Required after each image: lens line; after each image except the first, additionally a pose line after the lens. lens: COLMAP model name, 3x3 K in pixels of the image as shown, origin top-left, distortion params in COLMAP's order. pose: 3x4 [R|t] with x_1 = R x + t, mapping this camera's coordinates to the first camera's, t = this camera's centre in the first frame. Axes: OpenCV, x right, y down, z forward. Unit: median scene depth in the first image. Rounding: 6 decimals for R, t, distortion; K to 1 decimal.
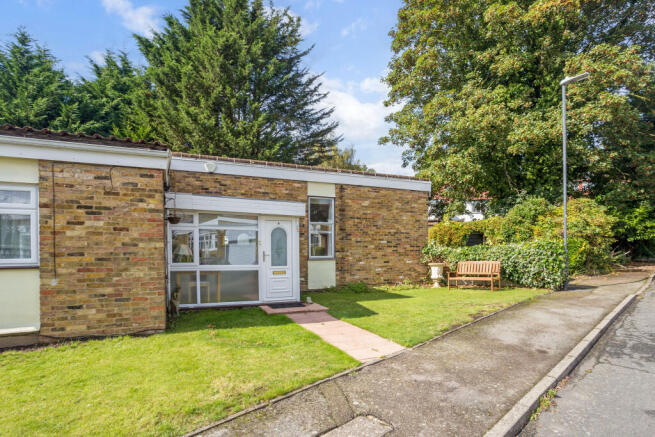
lens RADIAL K [[327.0, 0, 339.7], [0, 327.0, 220.7], [0, 0, 1]] dist [-0.003369, 0.000876]
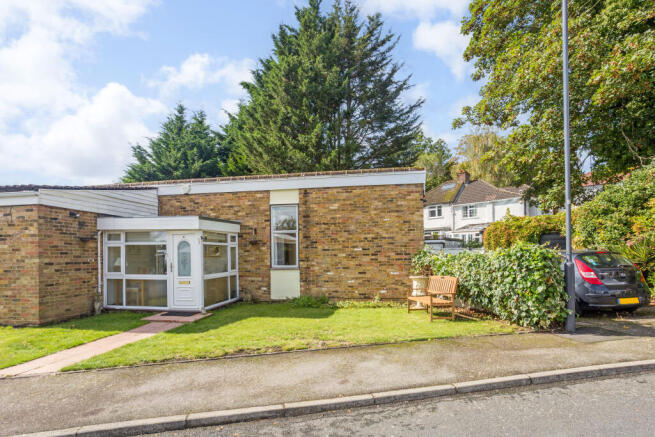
lens RADIAL K [[327.0, 0, 339.7], [0, 327.0, 220.7], [0, 0, 1]] dist [-0.003369, 0.000876]
pose [[0.838318, -0.061253, -0.541729, 0.626508], [0.058814, 0.998030, -0.021833, 0.006399], [0.541999, -0.013558, 0.840270, 0.281705]]
